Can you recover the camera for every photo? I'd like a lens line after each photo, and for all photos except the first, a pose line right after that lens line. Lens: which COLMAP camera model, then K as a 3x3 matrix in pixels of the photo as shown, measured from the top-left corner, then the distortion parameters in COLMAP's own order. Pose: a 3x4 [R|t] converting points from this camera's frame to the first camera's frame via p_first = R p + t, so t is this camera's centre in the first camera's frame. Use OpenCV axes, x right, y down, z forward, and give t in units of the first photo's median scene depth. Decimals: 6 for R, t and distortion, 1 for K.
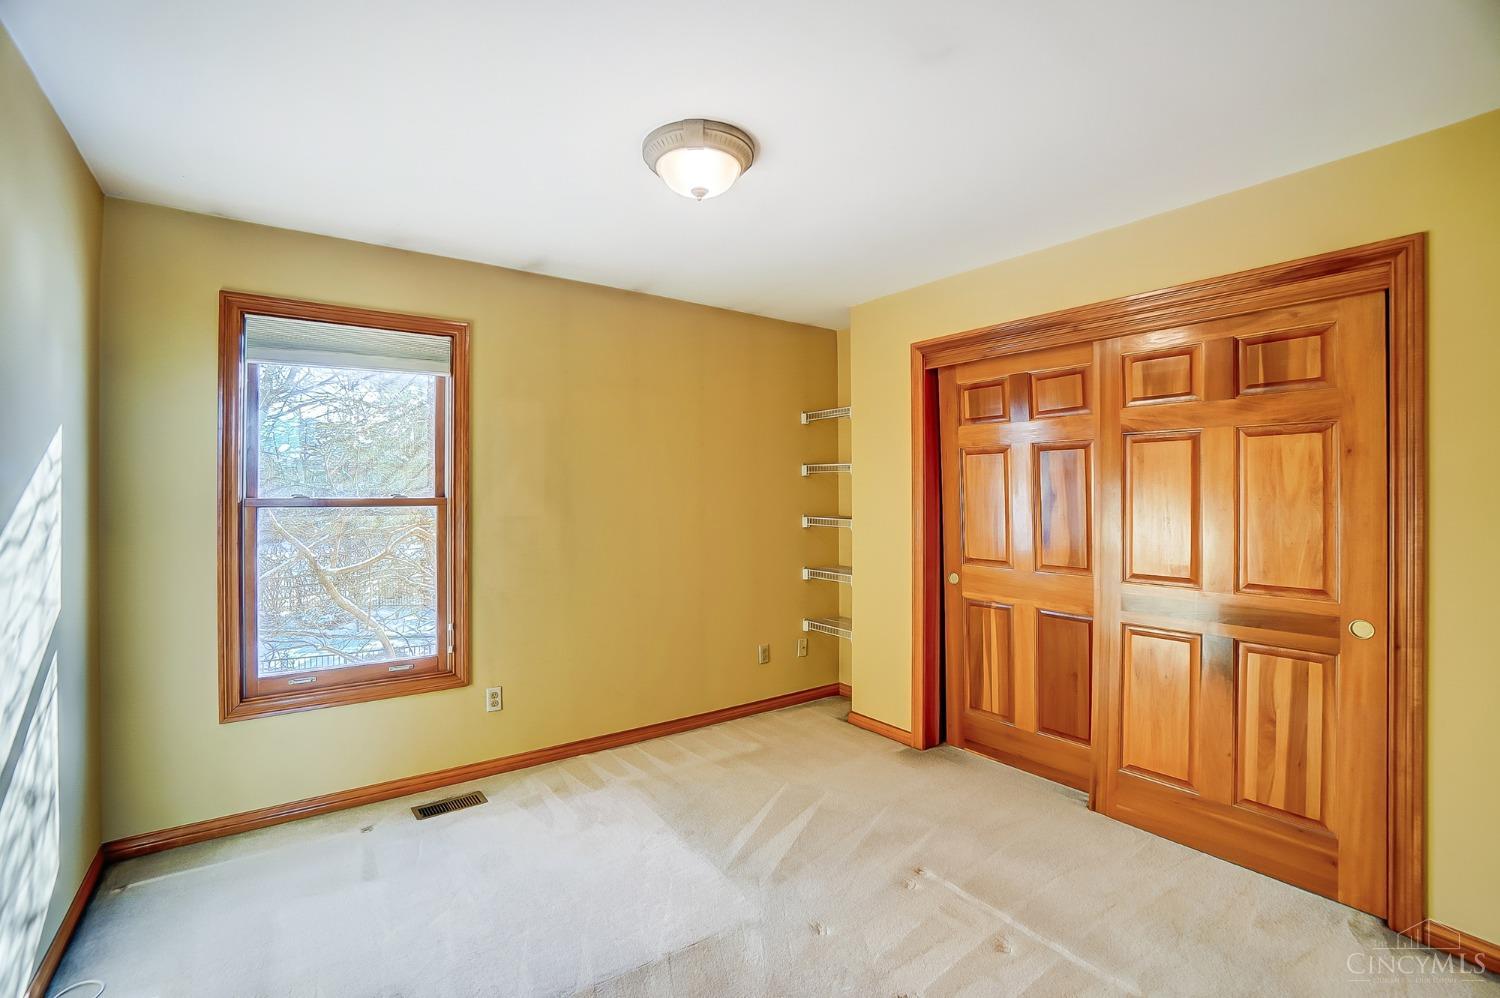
lens RADIAL K [[644.8, 0, 750.0], [0, 644.8, 499.0], [0, 0, 1]] dist [-0.002014, 0.000108]
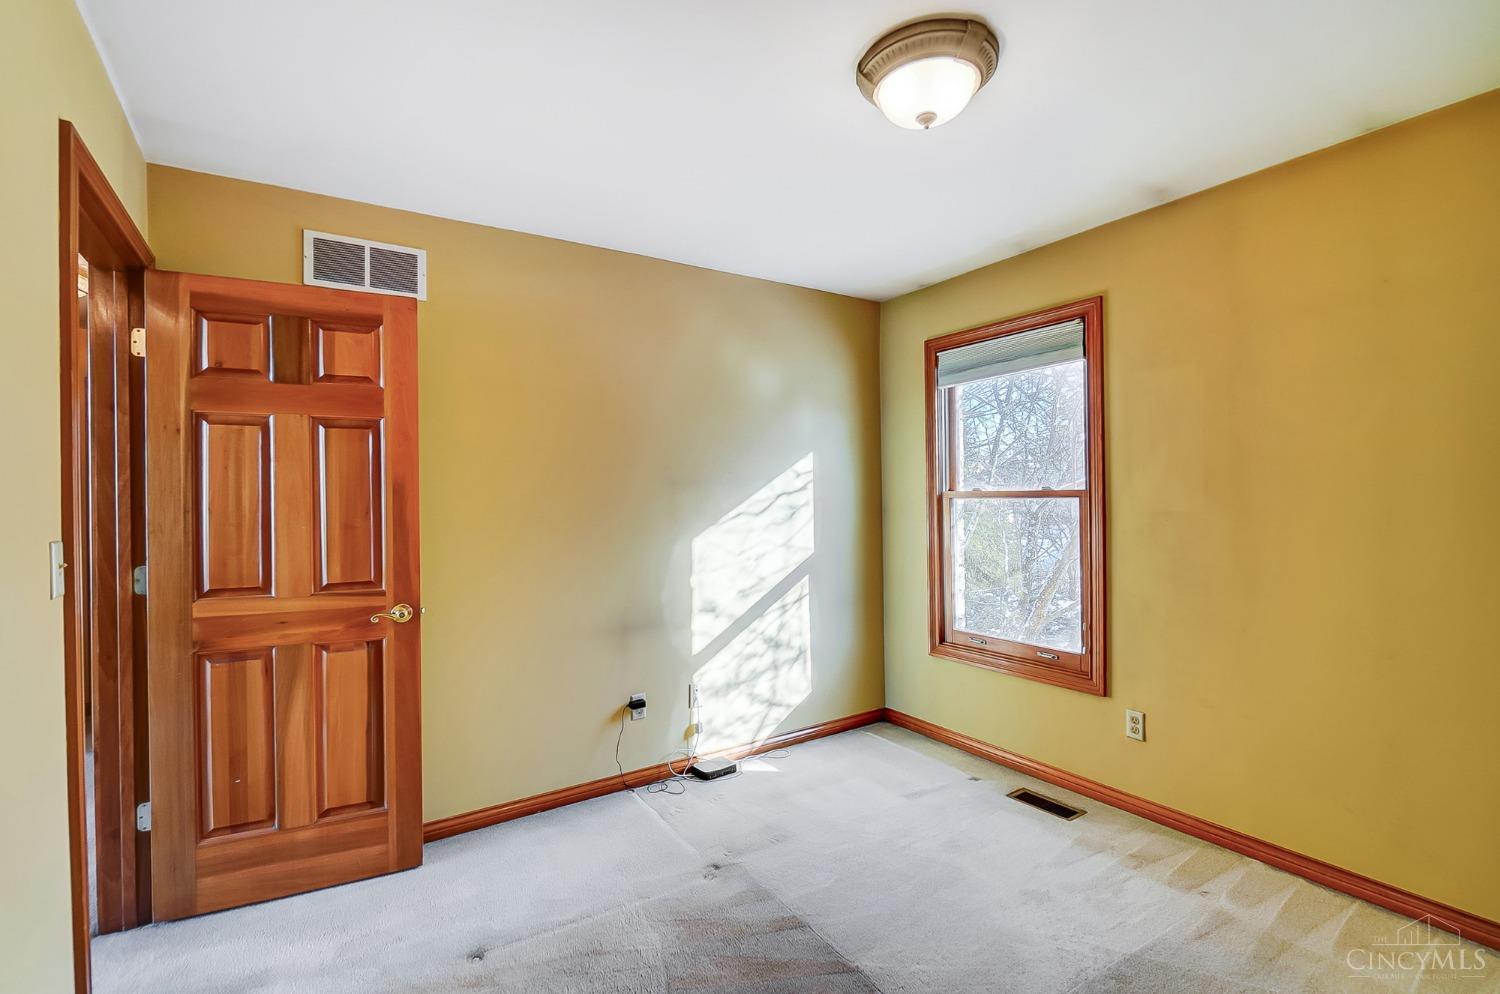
lens RADIAL K [[691.7, 0, 750.0], [0, 691.7, 497.0], [0, 0, 1]] dist [0.003318, 0.000202]
pose [[-0.020311, 0.003297, -0.999788, 0.615916], [0.007860, 0.999964, 0.003138, 0.003264], [0.999763, -0.007795, -0.020336, 0.599316]]
